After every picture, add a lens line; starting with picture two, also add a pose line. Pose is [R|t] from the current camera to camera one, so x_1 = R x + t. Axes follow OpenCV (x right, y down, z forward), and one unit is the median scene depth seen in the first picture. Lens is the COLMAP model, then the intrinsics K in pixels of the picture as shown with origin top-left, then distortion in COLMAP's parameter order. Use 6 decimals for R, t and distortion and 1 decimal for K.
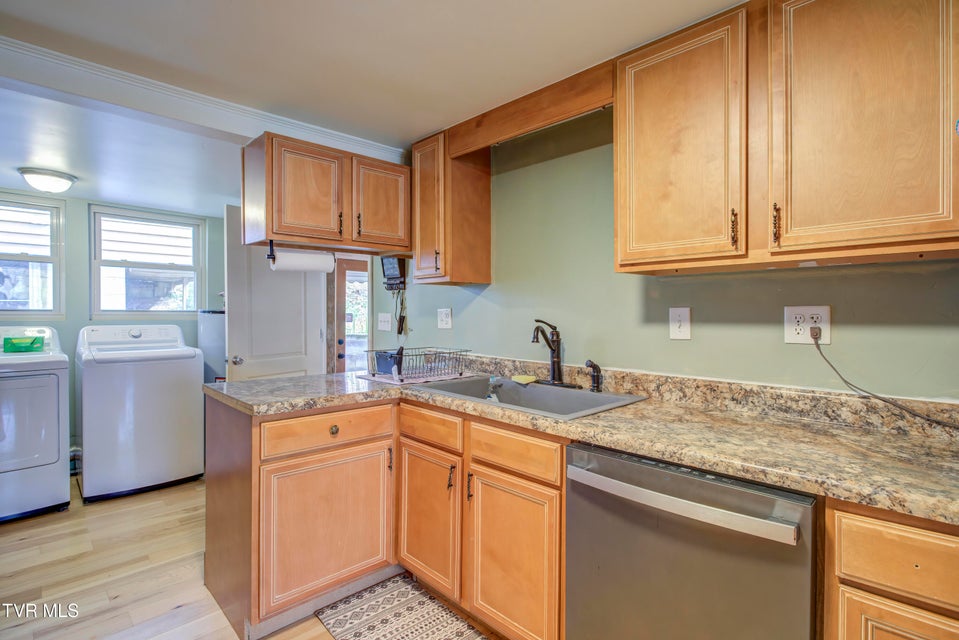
lens RADIAL K [[470.9, 0, 483.8], [0, 470.9, 320.2], [0, 0, 1]] dist [-0.011499, 0.002579]
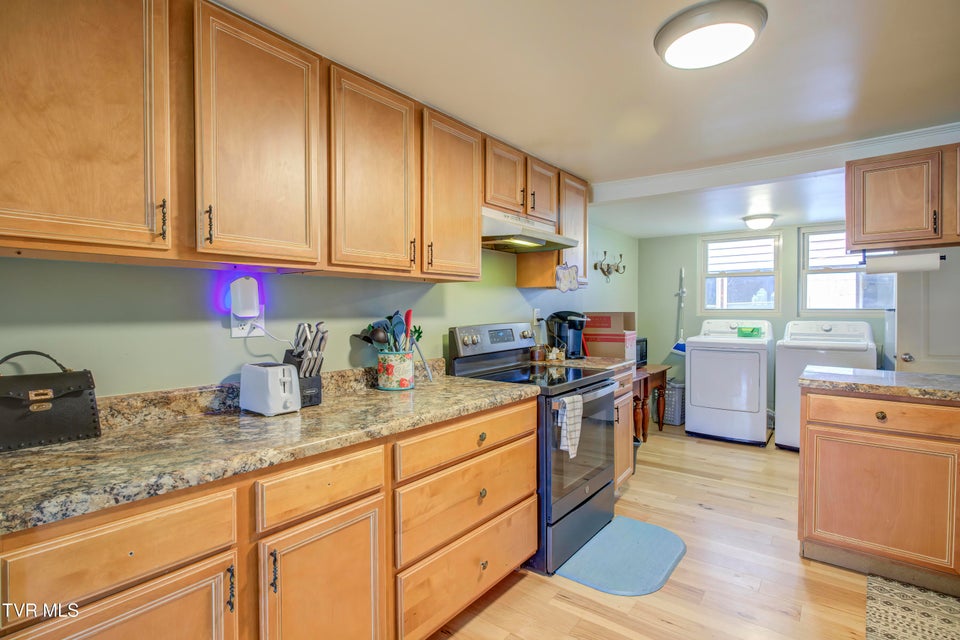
lens RADIAL K [[471.4, 0, 478.8], [0, 471.4, 318.4], [0, 0, 1]] dist [-0.011499, 0.002579]
pose [[0.125054, 0.014378, -0.992046, 0.368065], [-0.012949, 0.999833, 0.012859, -0.000504], [0.992065, 0.011238, 0.125219, -0.053834]]
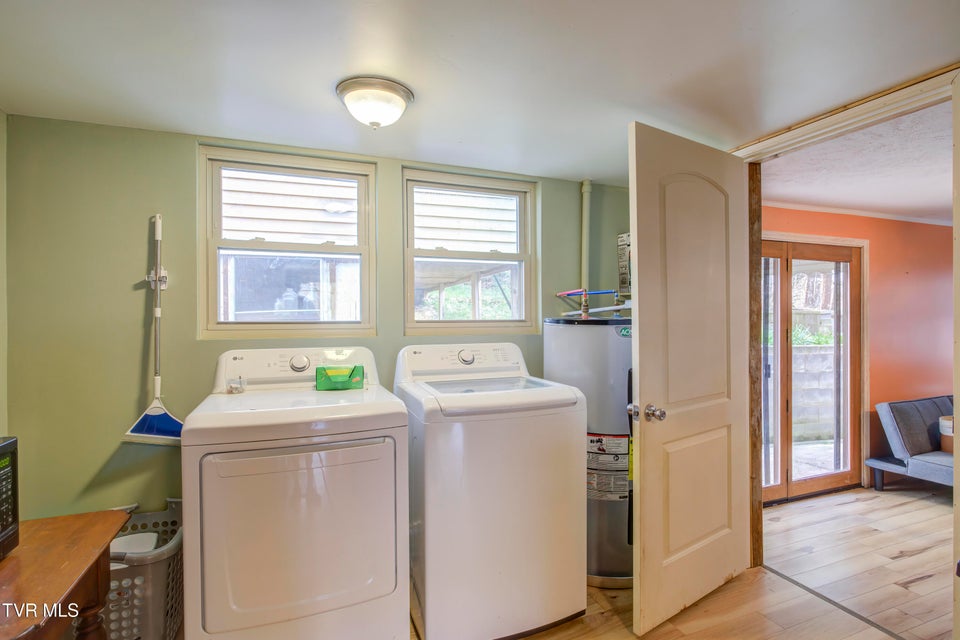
lens RADIAL K [[471.4, 0, 475.7], [0, 471.4, 319.8], [0, 0, 1]] dist [-0.011499, 0.002579]
pose [[0.914684, -0.010386, -0.404037, -0.492710], [0.005484, 0.999897, -0.013287, -0.014283], [0.404133, 0.009938, 0.914646, 0.433053]]
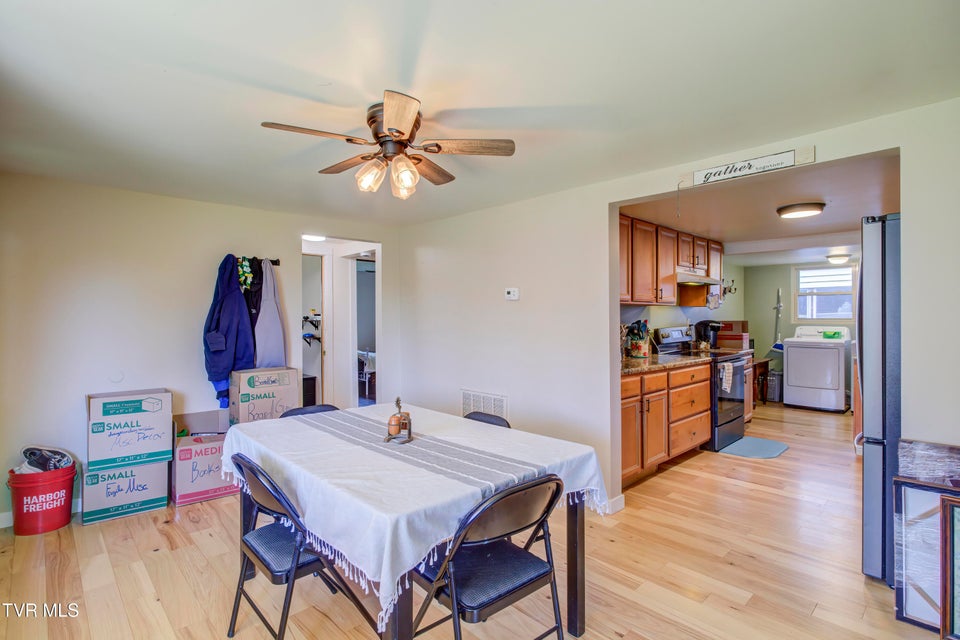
lens RADIAL K [[471.4, 0, 474.5], [0, 471.4, 320.0], [0, 0, 1]] dist [-0.011499, 0.002579]
pose [[-0.025768, -0.000056, -0.999668, 1.076142], [-0.013327, 0.999911, 0.000287, 0.004197], [0.999579, 0.013330, -0.025766, -0.523291]]
